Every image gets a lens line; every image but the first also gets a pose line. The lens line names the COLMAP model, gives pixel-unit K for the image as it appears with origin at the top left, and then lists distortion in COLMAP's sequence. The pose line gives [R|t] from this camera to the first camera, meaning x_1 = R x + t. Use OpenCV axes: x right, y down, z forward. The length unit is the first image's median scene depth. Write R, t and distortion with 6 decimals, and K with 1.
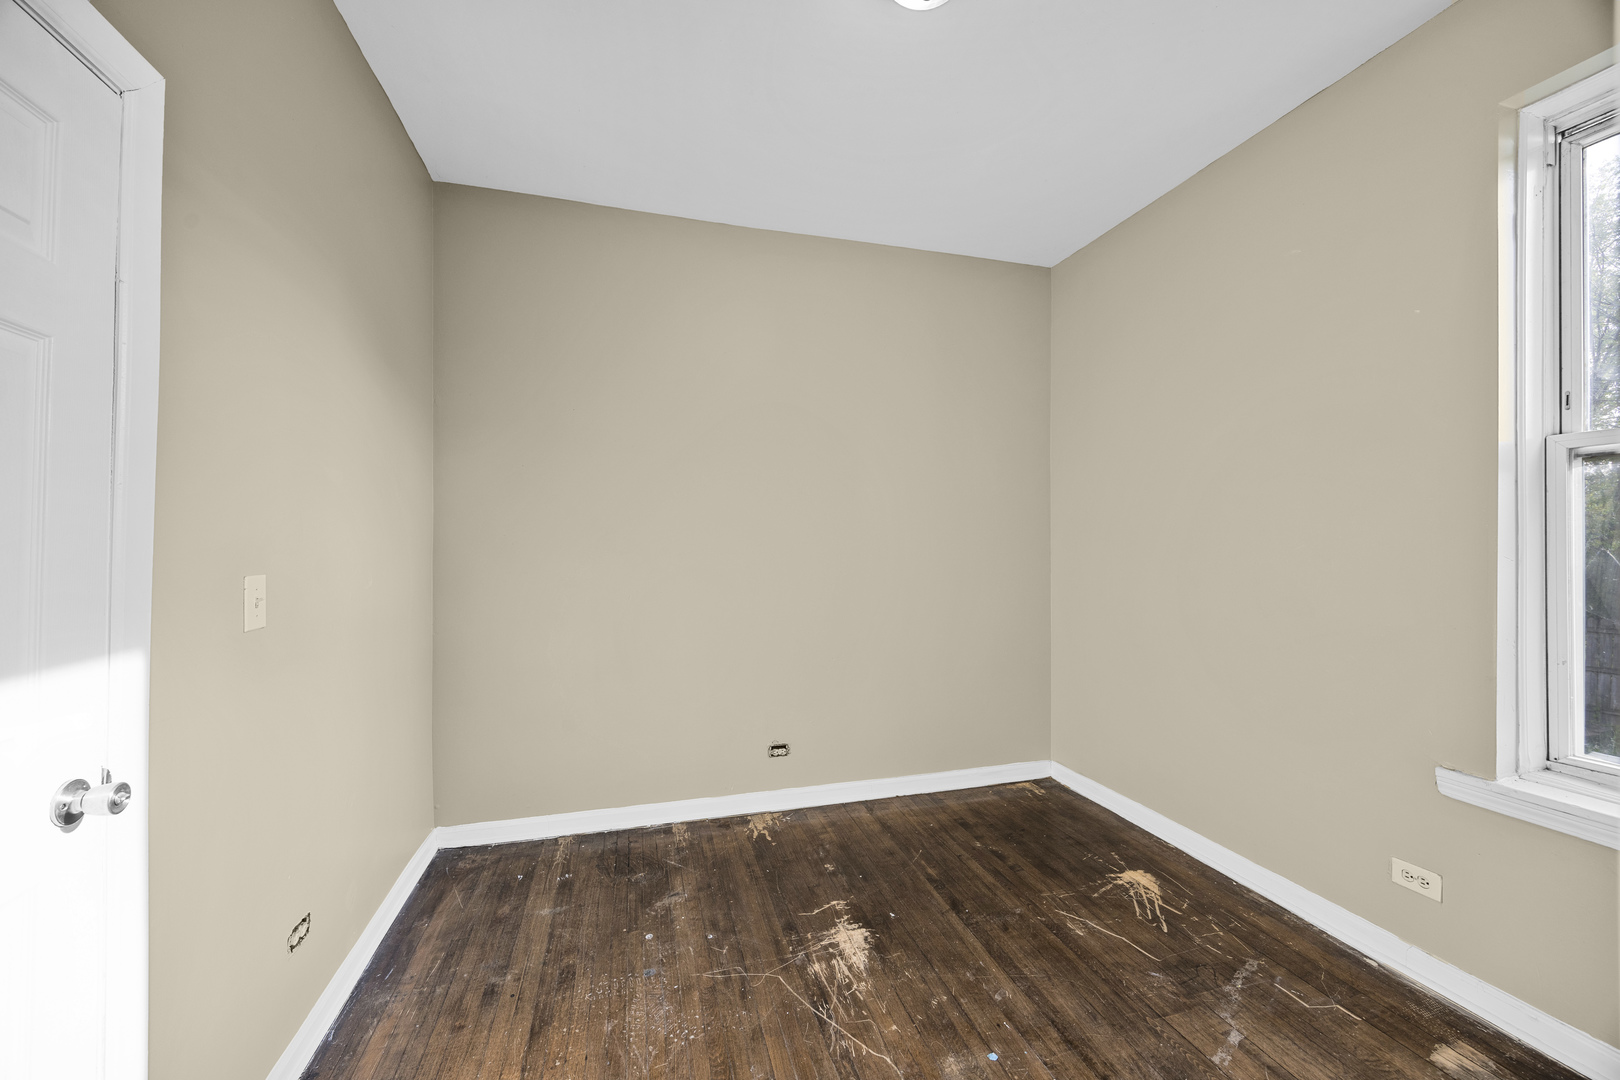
lens RADIAL K [[630.4, 0, 811.1], [0, 630.4, 537.5], [0, 0, 1]] dist [-0.003332, 0.000441]
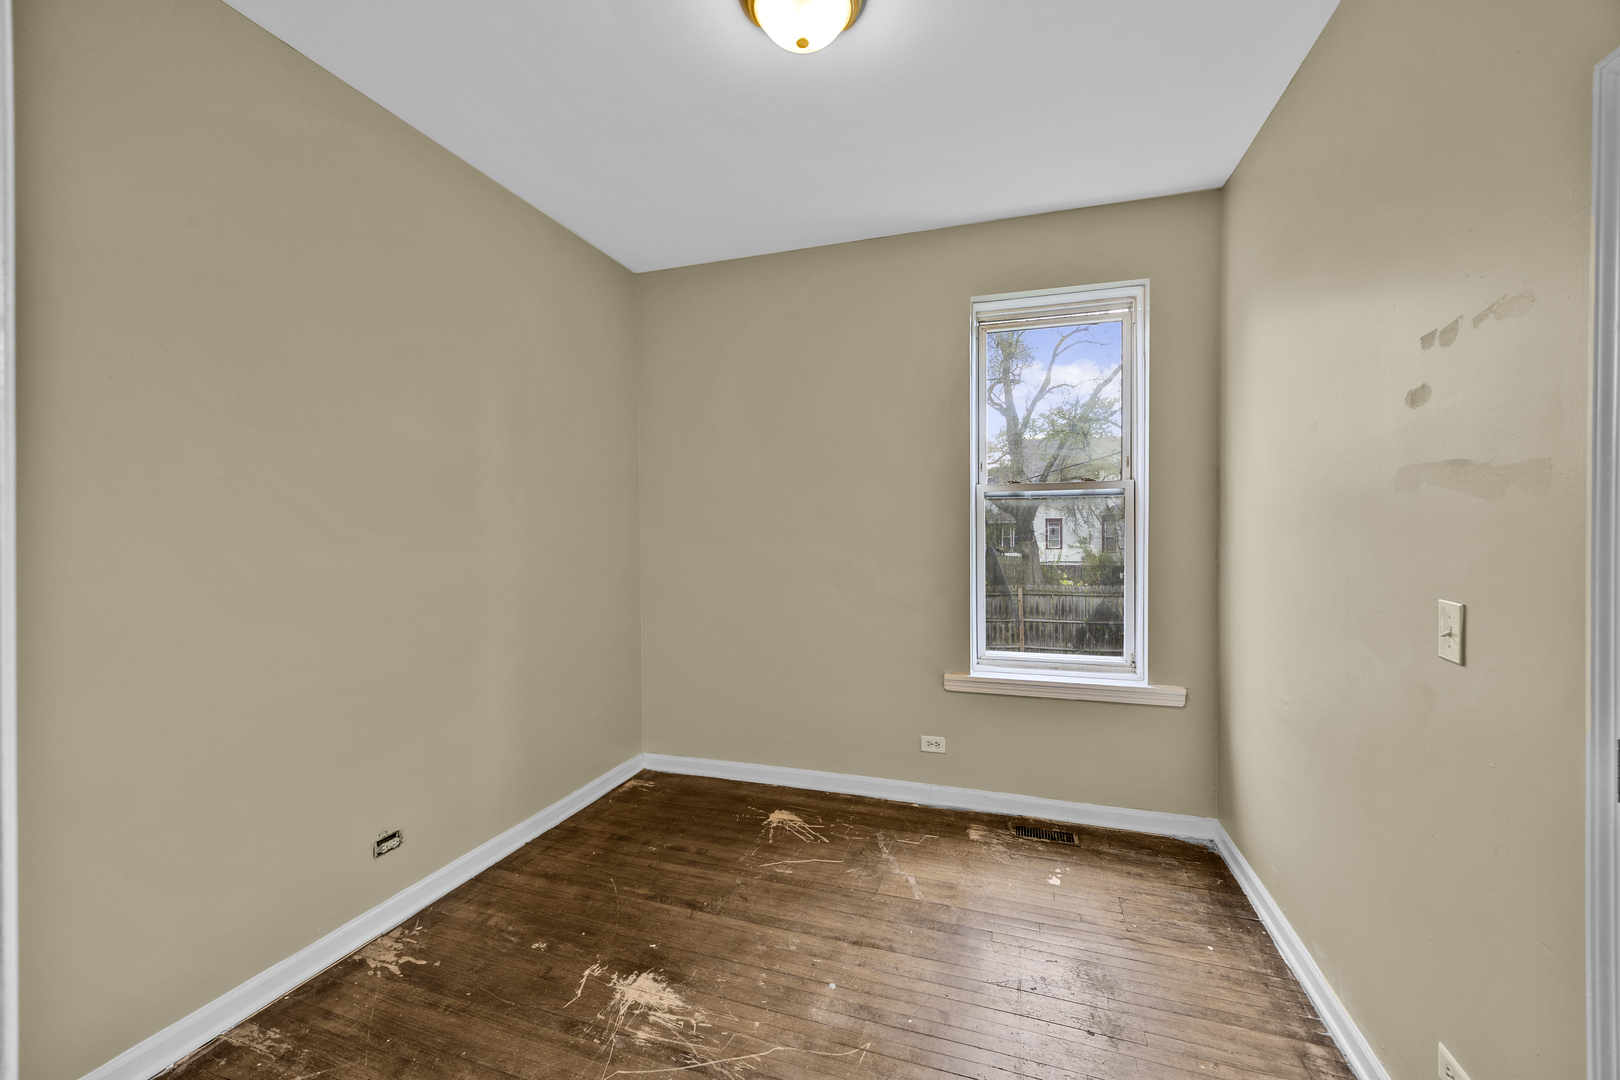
lens RADIAL K [[630.4, 0, 862.0], [0, 630.4, 531.8], [0, 0, 1]] dist [-0.003332, 0.000441]
pose [[0.539513, -0.002140, 0.841974, -0.475430], [-0.002205, 0.999990, 0.003955, -0.022389], [-0.841974, -0.003990, 0.539503, 0.225505]]
